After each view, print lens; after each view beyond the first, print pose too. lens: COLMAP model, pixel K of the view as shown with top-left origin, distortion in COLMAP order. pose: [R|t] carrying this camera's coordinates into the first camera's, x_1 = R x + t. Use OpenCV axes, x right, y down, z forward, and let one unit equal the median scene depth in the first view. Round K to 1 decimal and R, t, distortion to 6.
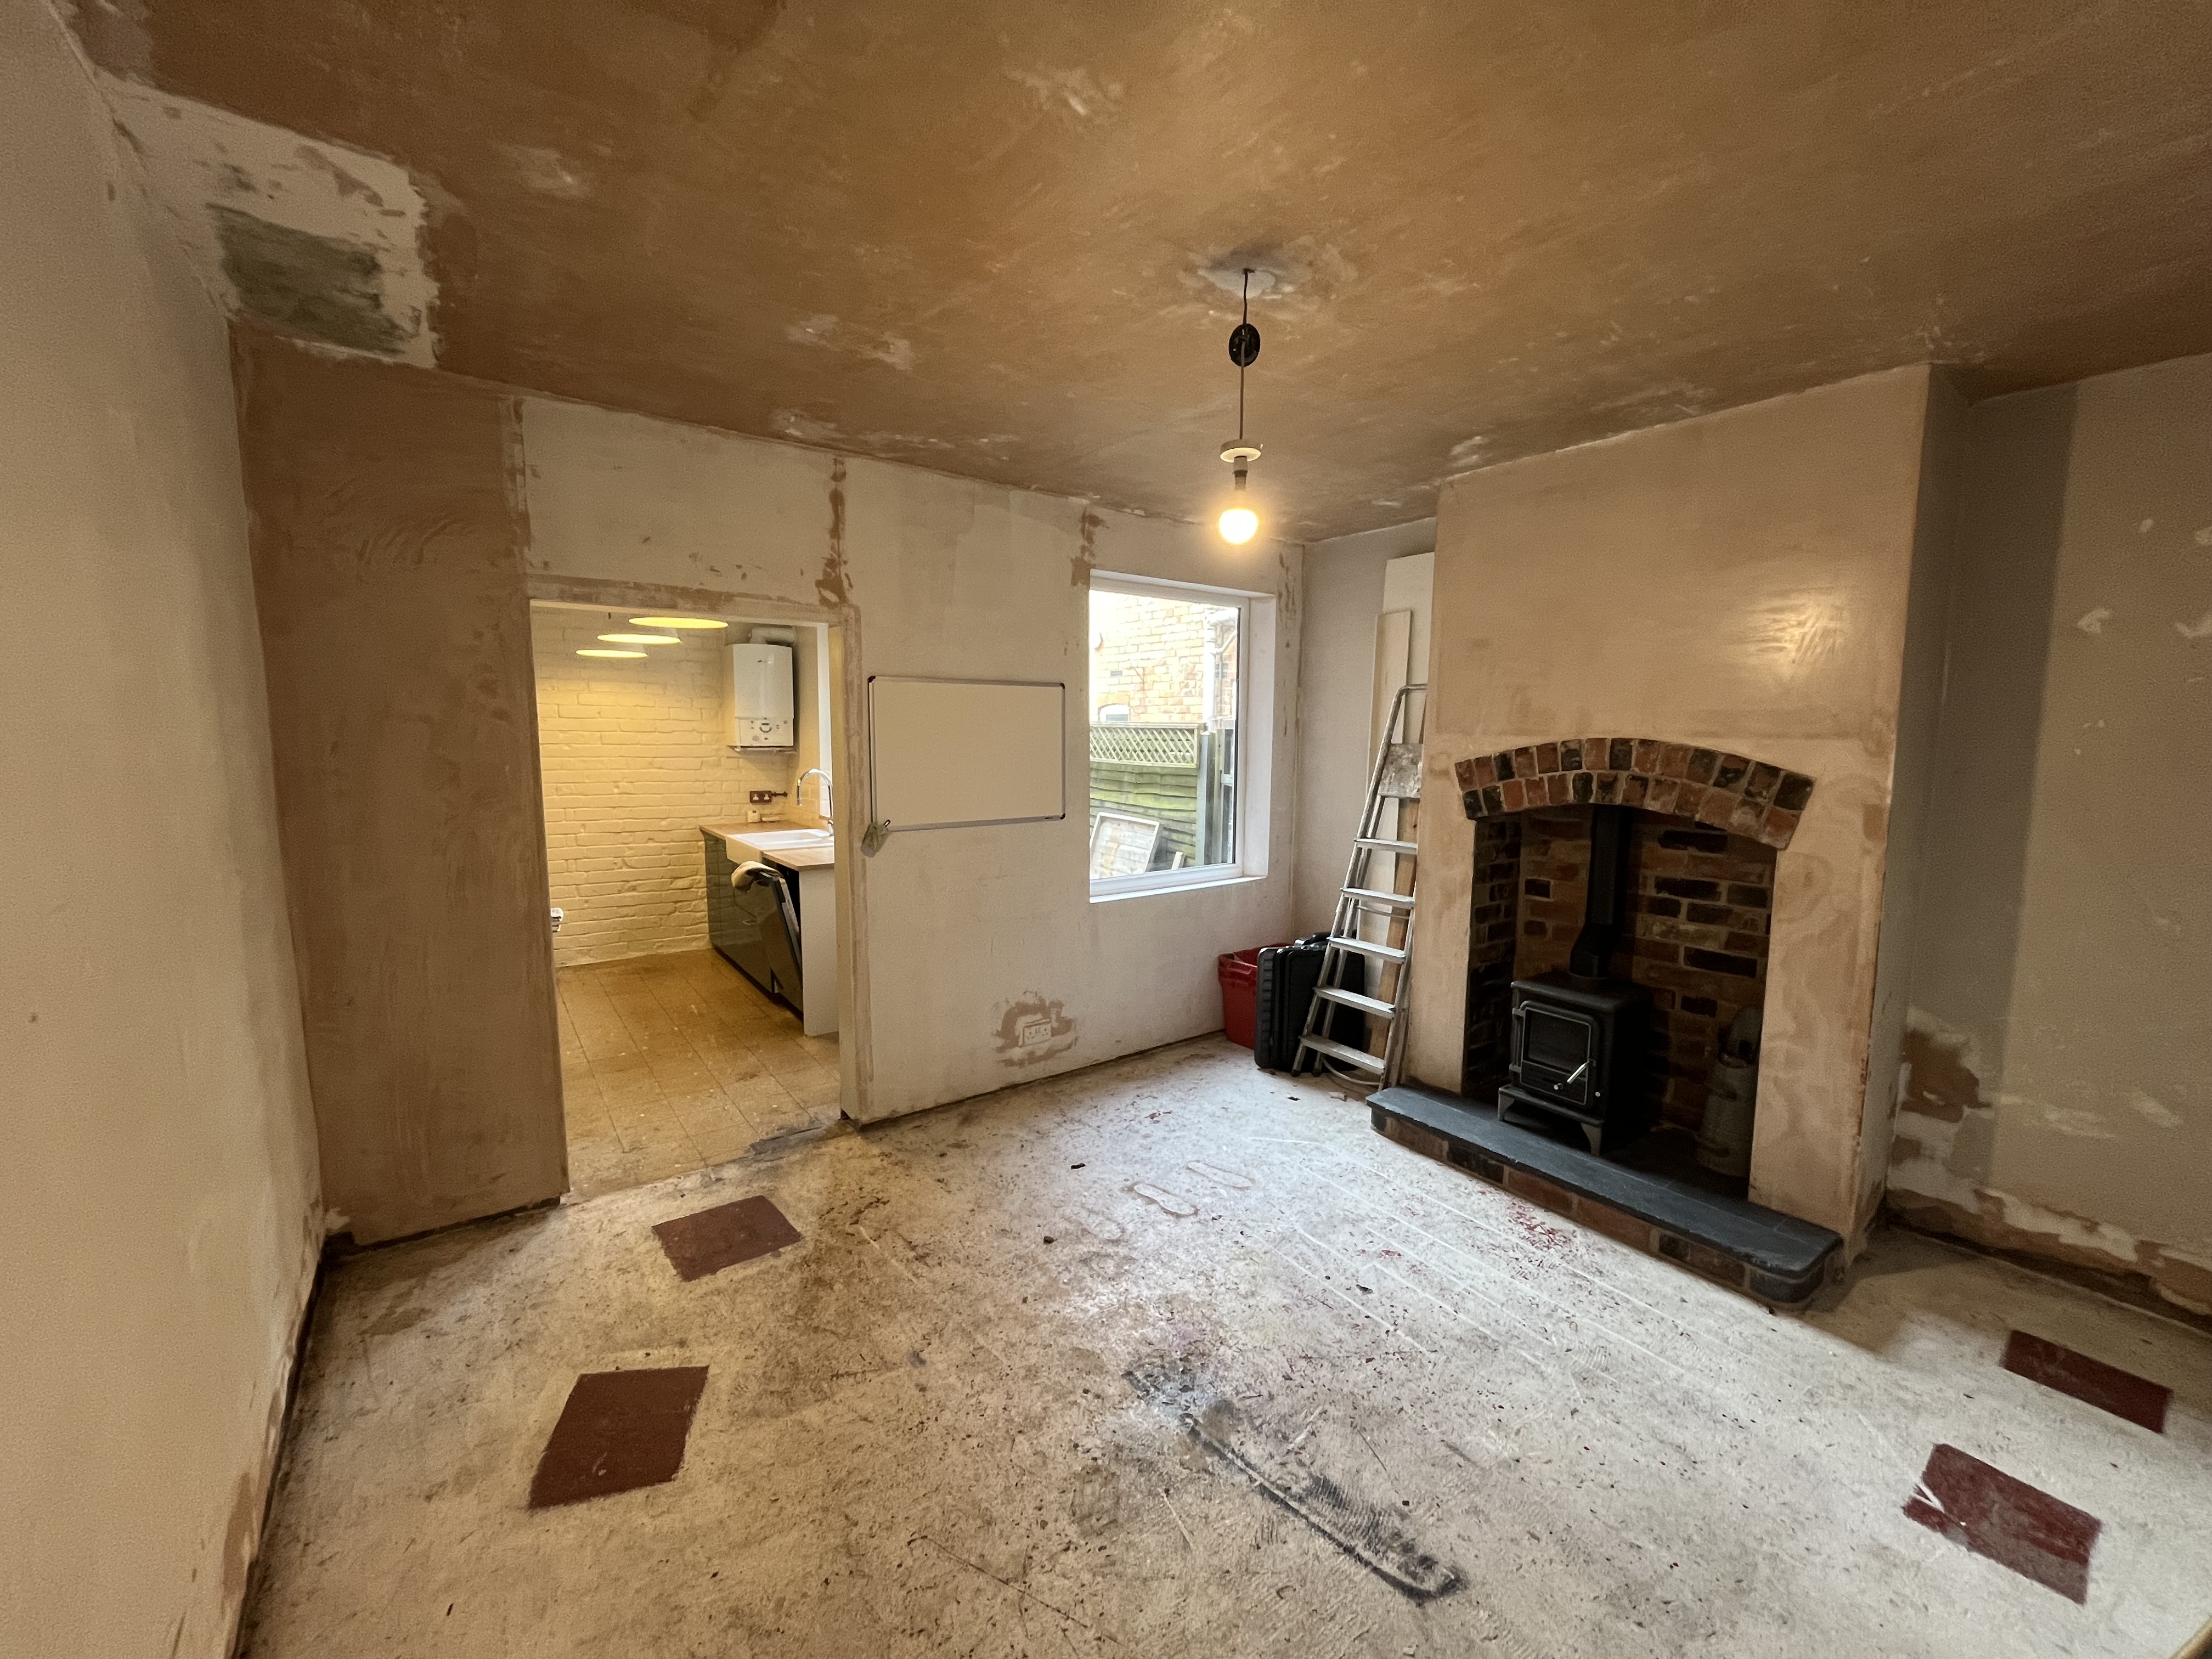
lens RADIAL K [[898.9, 0, 1102.2], [0, 898.9, 834.8], [0, 0, 1]] dist [-0.001859, -0.000035]
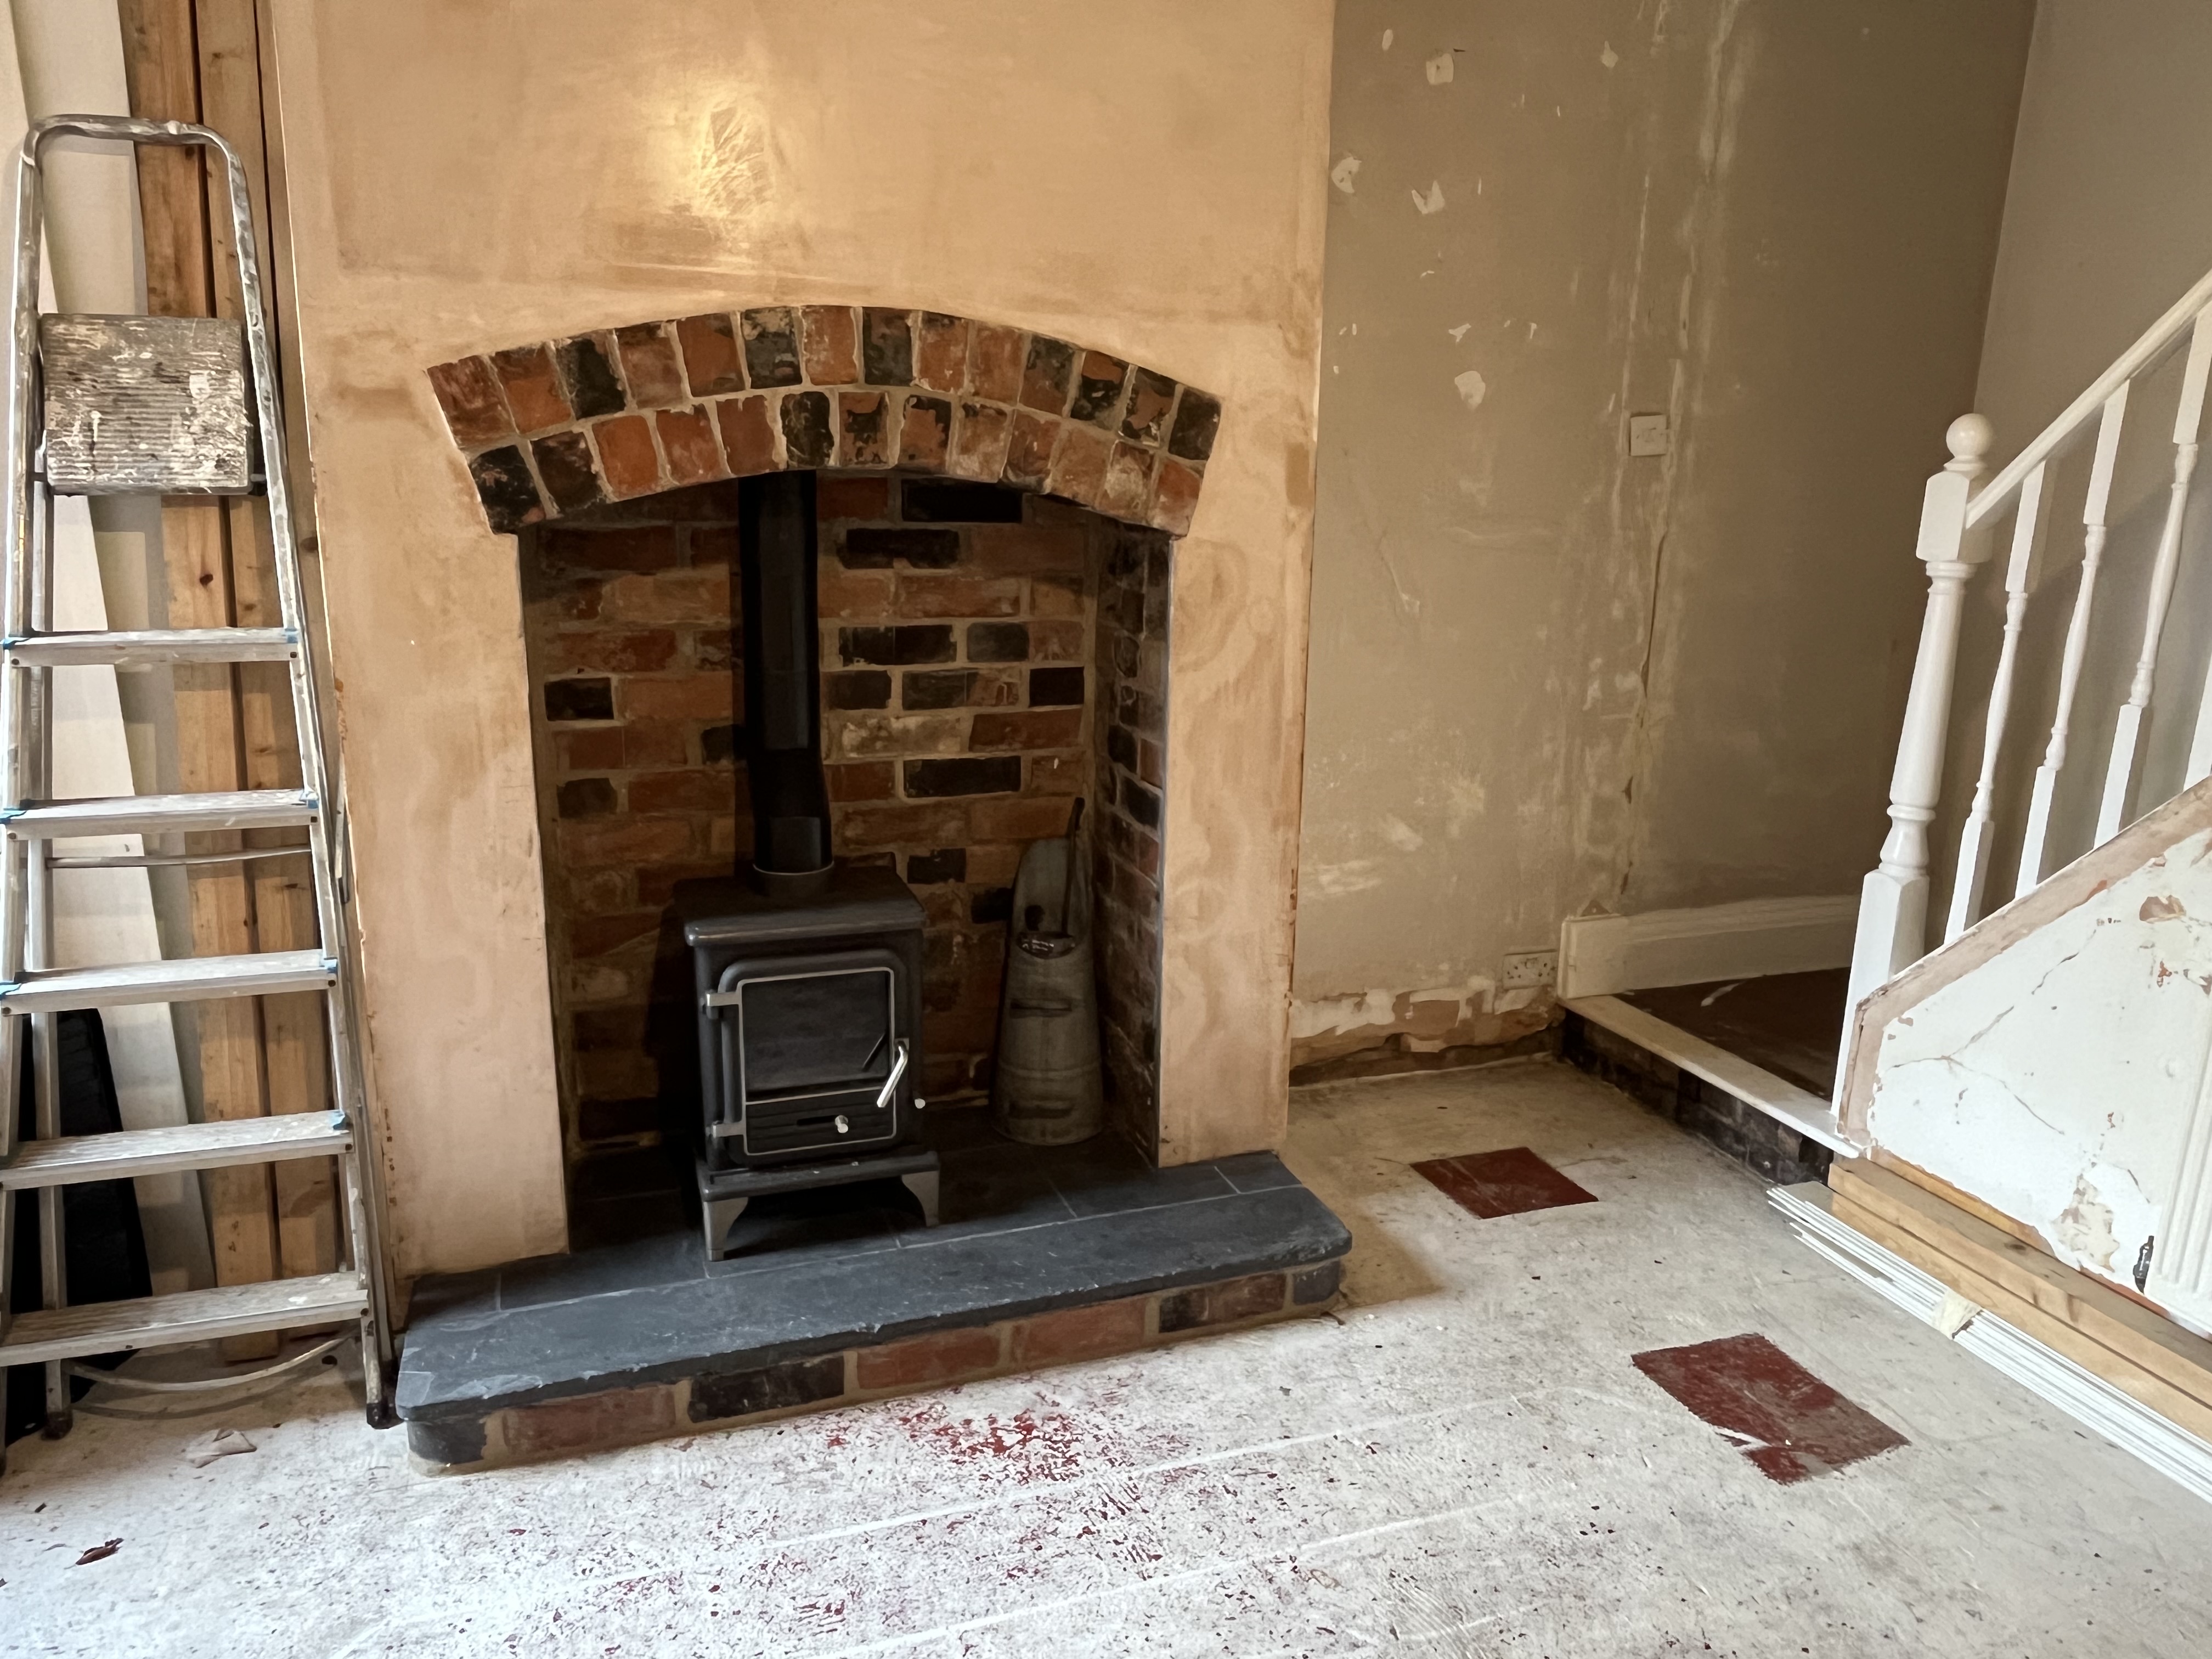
lens RADIAL K [[1469.7, 0, 1086.2], [0, 1469.7, 824.7], [0, 0, 1]] dist [-0.001941, -0.000886]
pose [[0.288502, -0.230740, 0.929261, -0.109941], [0.095247, 0.972631, 0.211938, -0.006994], [-0.952730, 0.027364, 0.302583, 0.738708]]
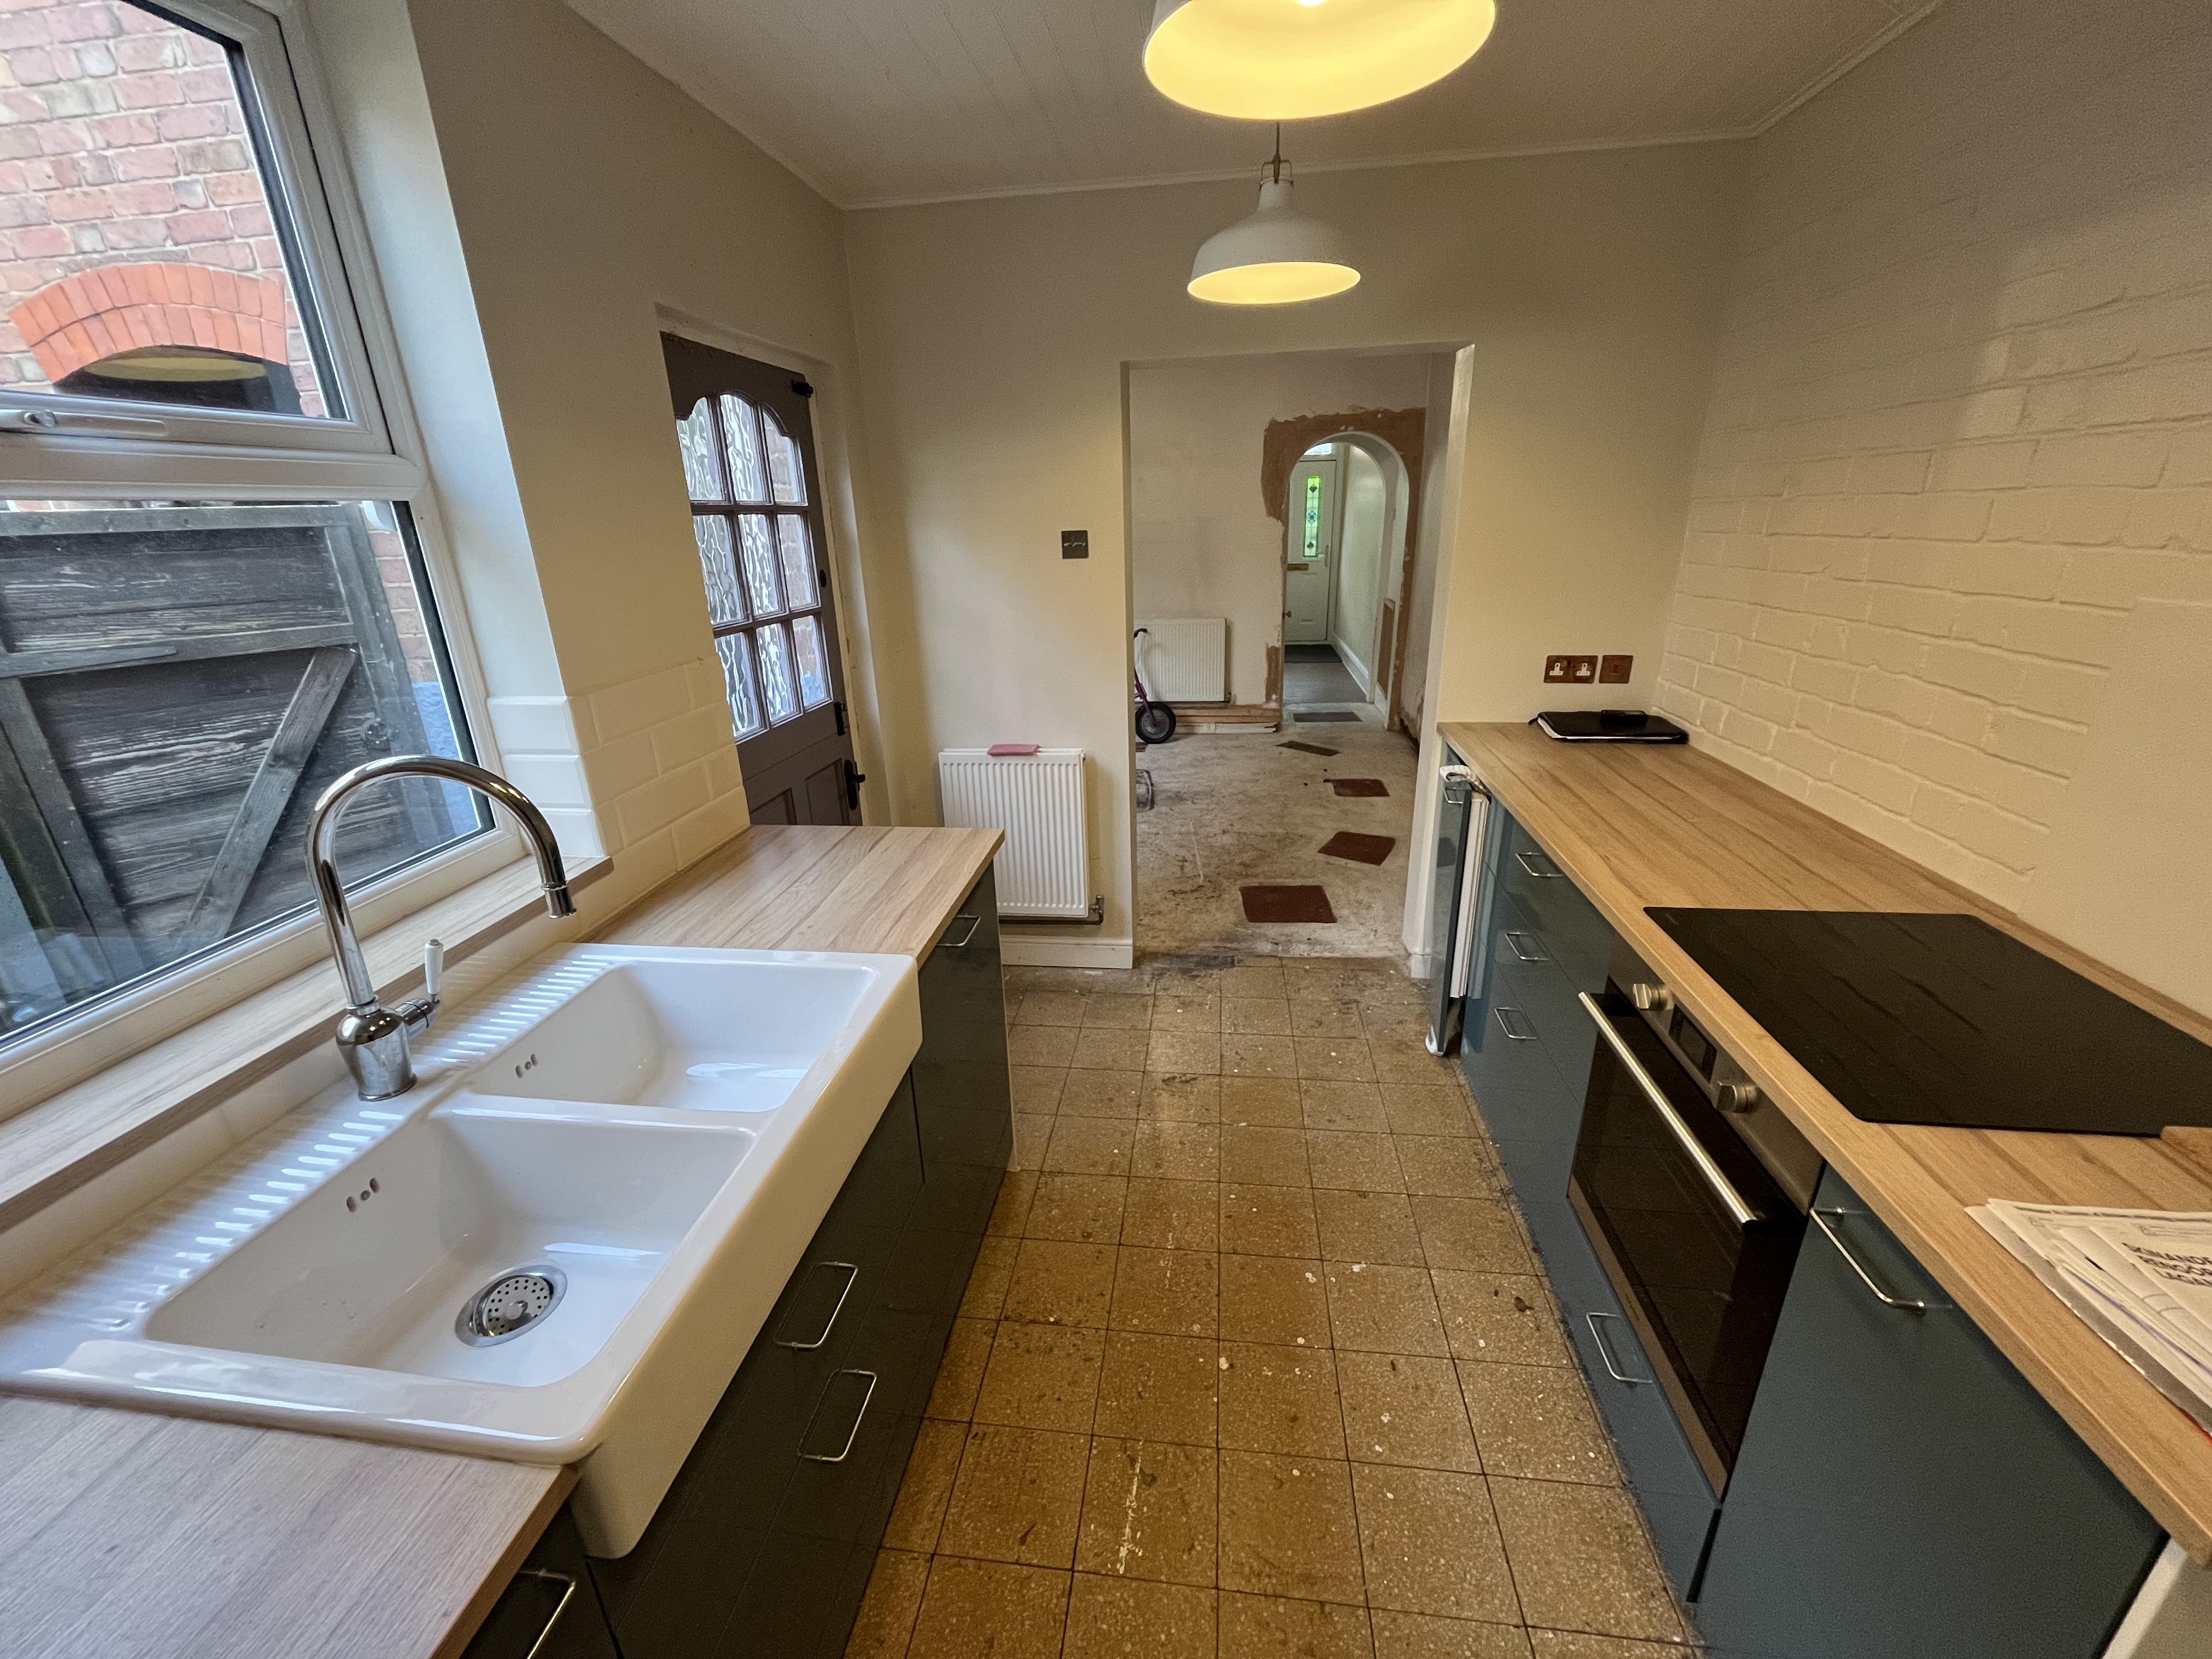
lens RADIAL K [[898.9, 0, 1095.3], [0, 898.9, 831.8], [0, 0, 1]] dist [-0.001859, -0.000035]
pose [[-0.726510, -0.216192, 0.652261, -1.041430], [0.106284, 0.902441, 0.417497, -0.229716], [-0.678886, 0.372640, -0.632655, 1.965729]]
